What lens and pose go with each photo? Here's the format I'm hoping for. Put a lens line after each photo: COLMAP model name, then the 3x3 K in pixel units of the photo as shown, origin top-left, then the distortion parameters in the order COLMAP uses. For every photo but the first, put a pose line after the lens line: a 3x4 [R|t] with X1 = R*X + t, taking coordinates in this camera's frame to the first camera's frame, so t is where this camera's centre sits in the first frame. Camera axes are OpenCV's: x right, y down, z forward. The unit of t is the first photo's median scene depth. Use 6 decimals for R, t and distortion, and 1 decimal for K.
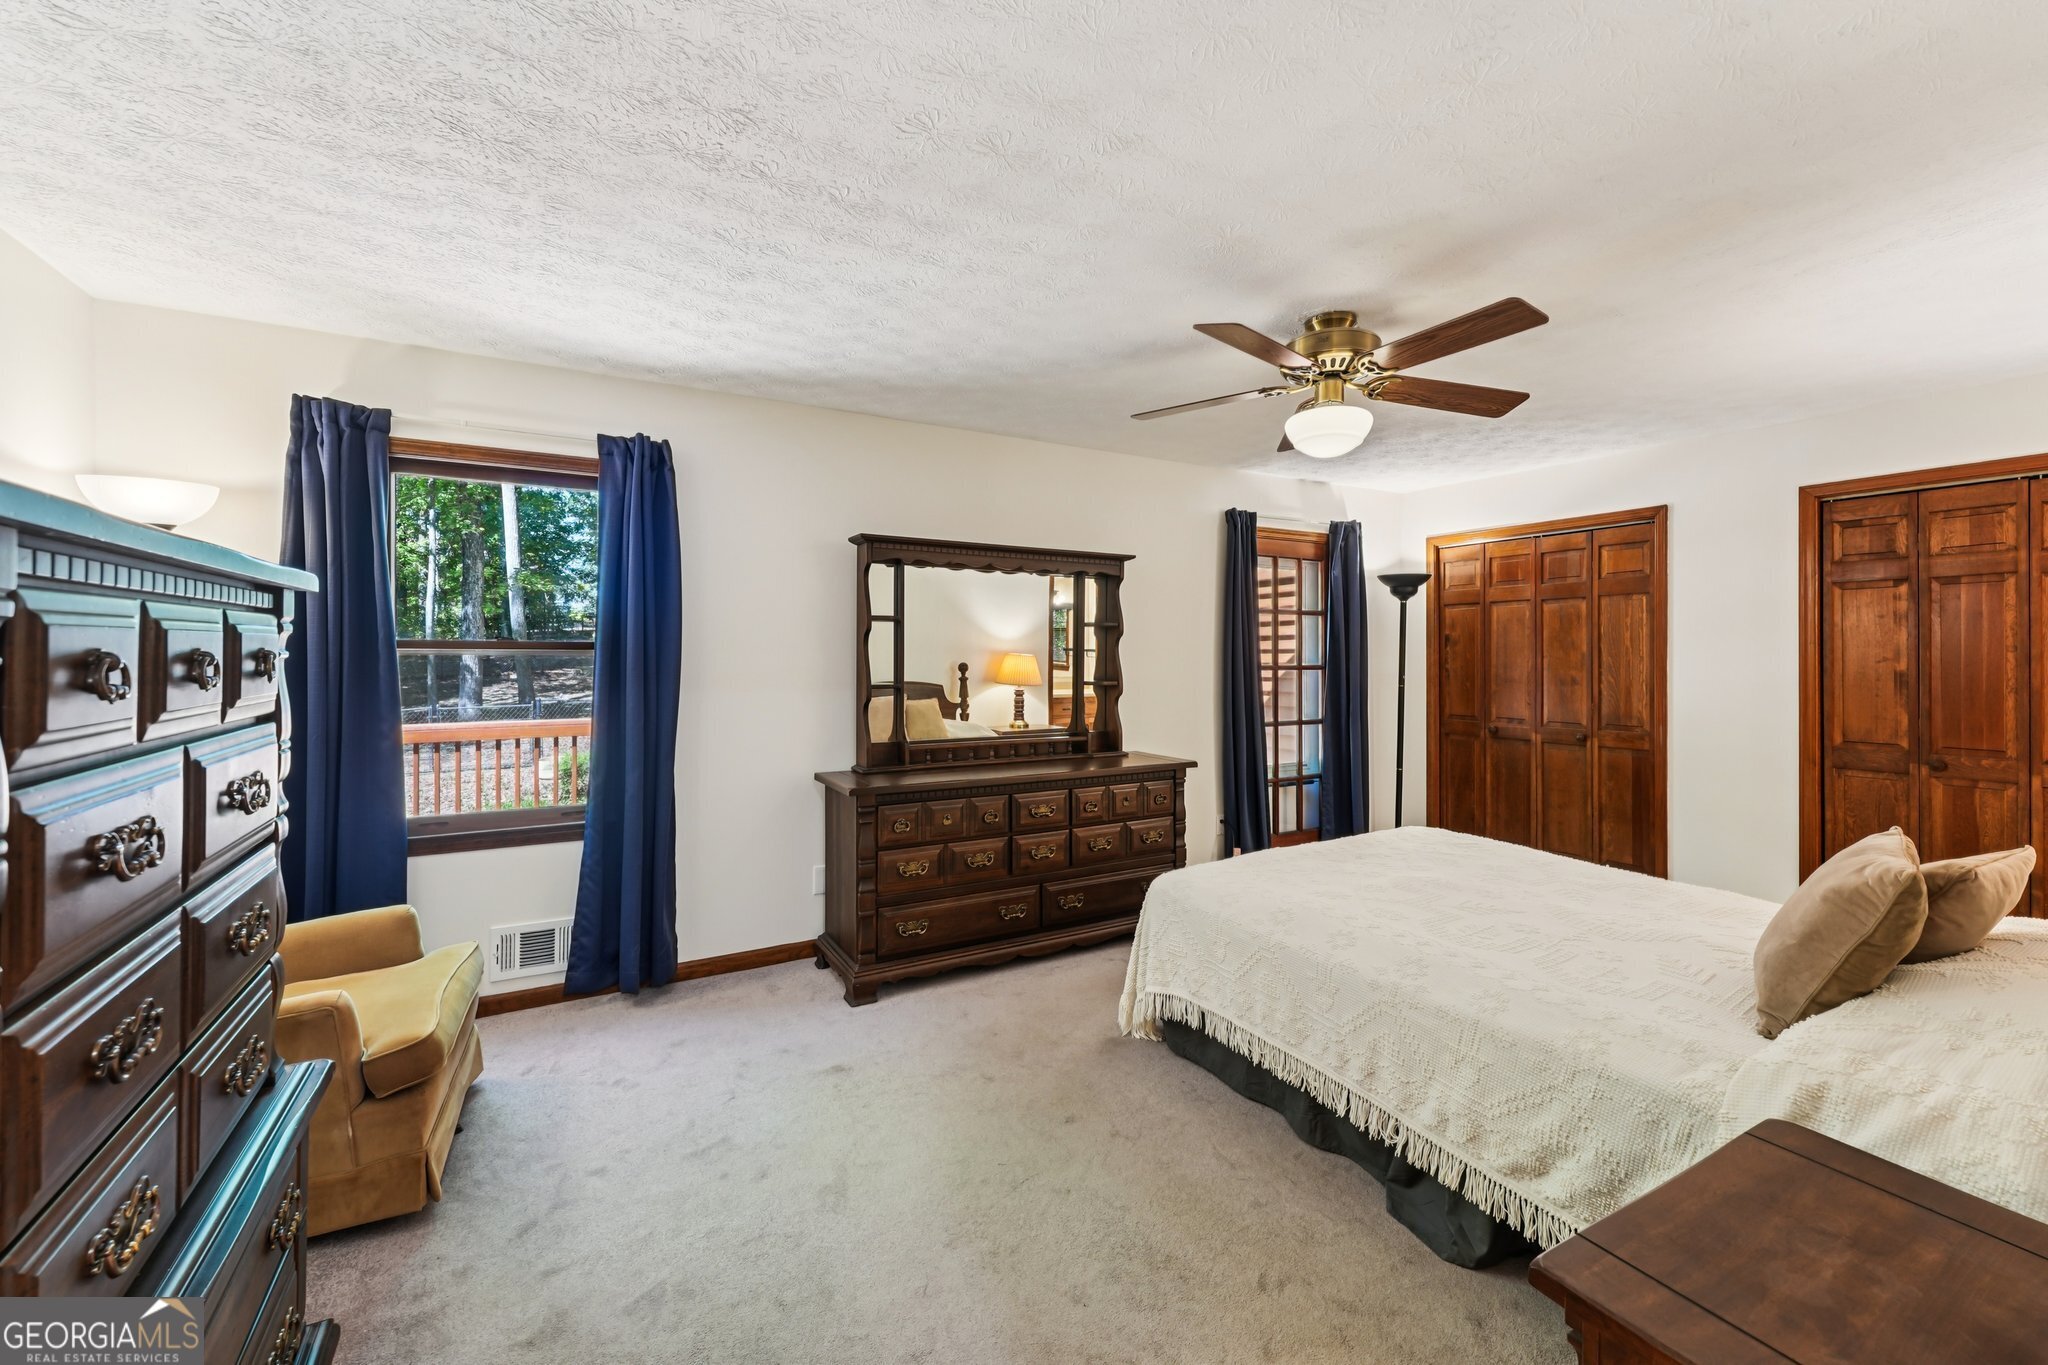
lens RADIAL K [[822.9, 0, 1016.5], [0, 822.9, 664.1], [0, 0, 1]] dist [0.007509, -0.000016]
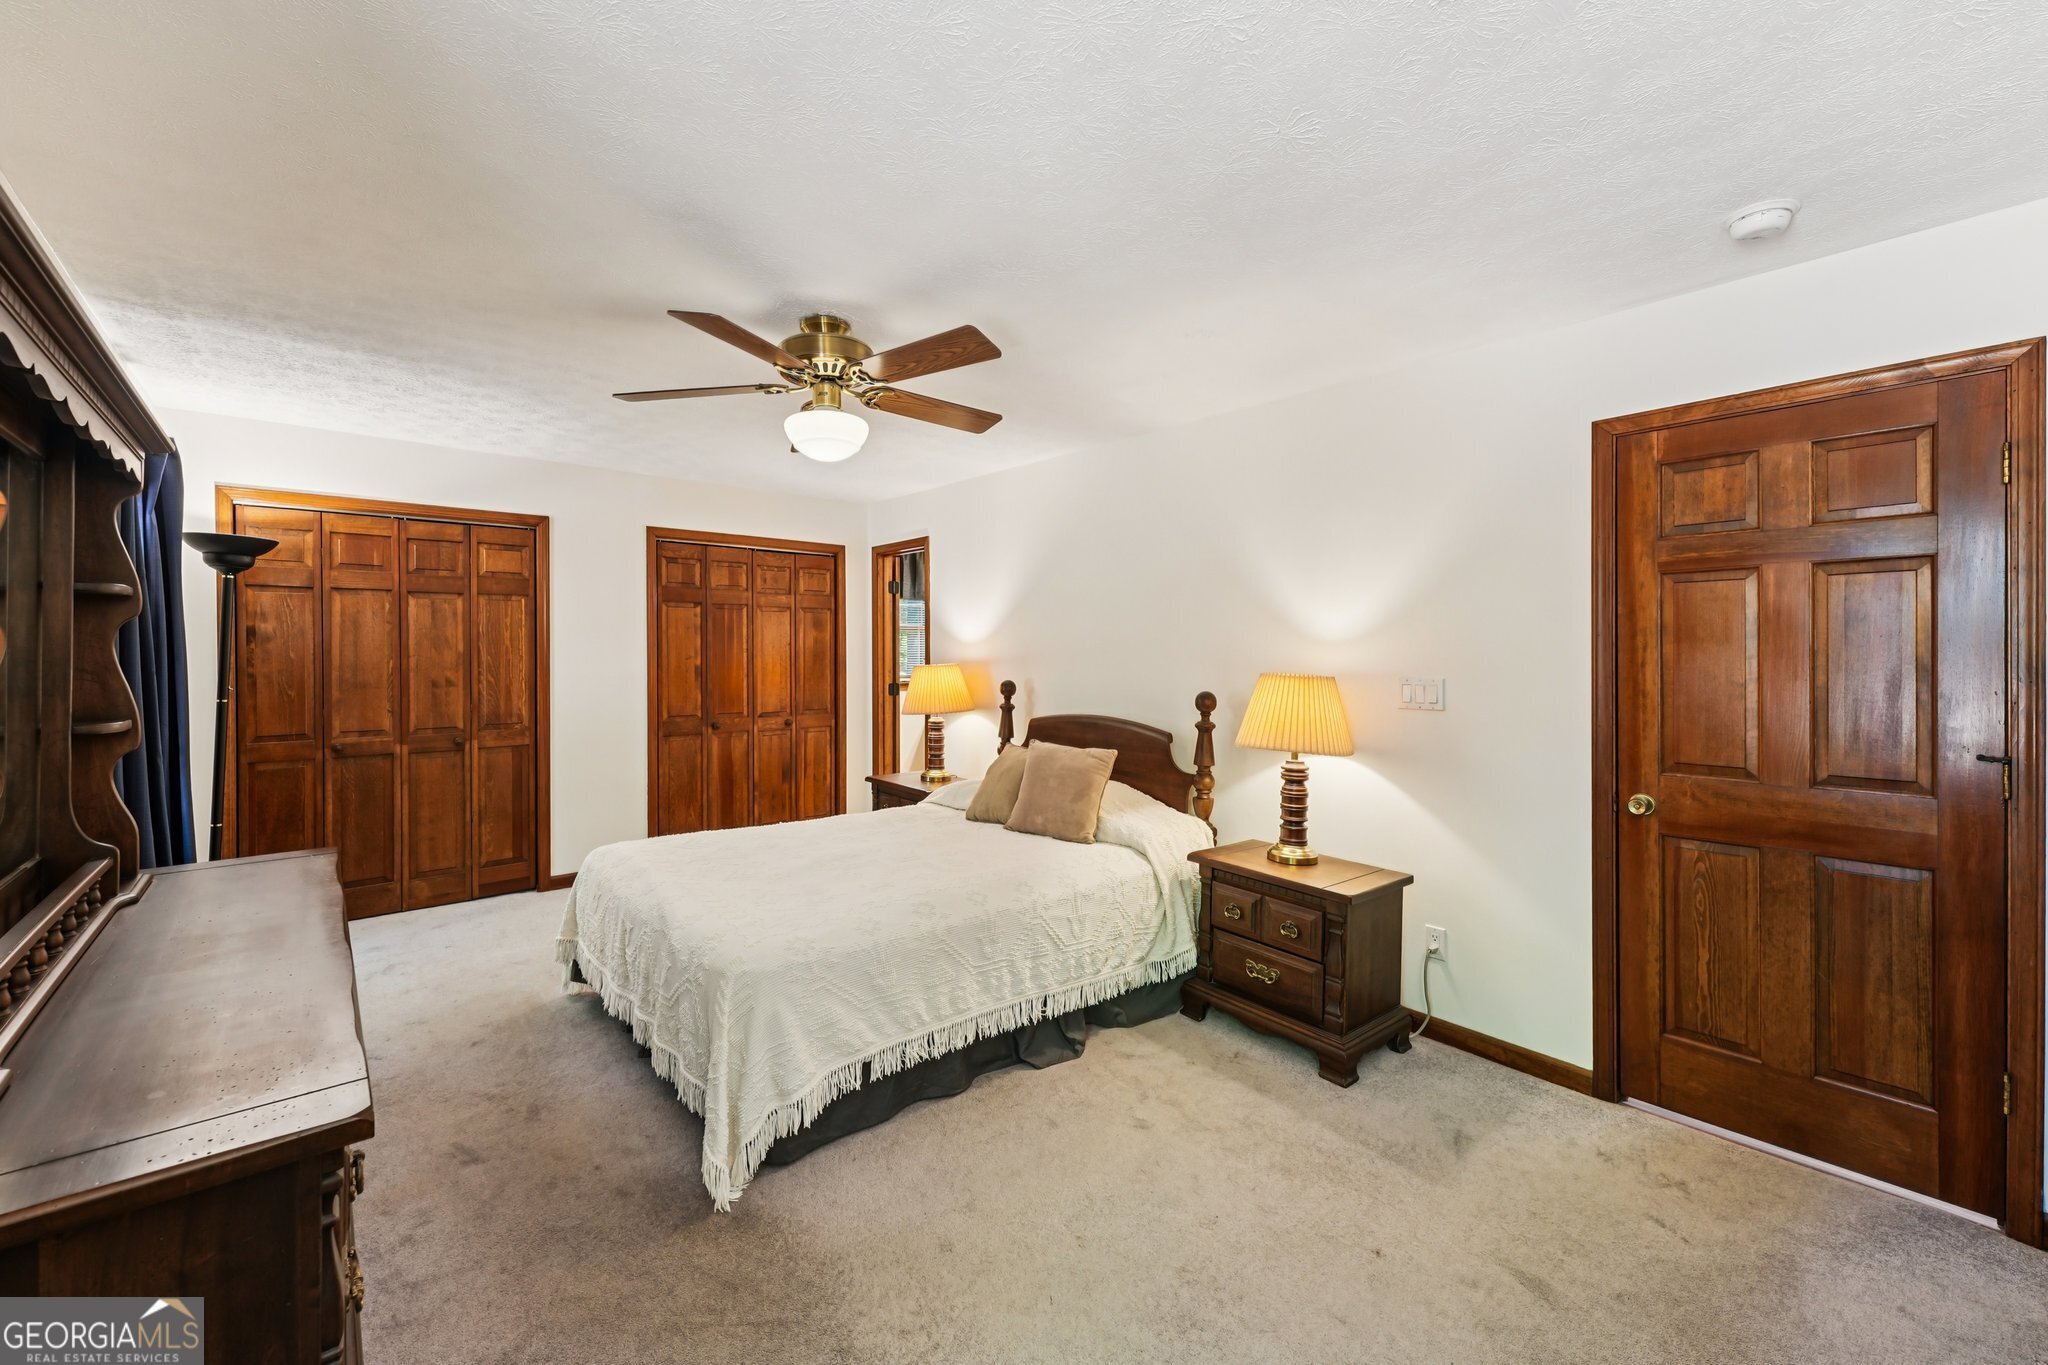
lens RADIAL K [[822.9, 0, 1028.2], [0, 822.9, 666.1], [0, 0, 1]] dist [0.007509, -0.000016]
pose [[-0.195531, -0.021480, 0.980462, -0.383275], [0.007060, 0.999703, 0.023309, -0.015508], [-0.980672, 0.011480, -0.195322, 0.562543]]
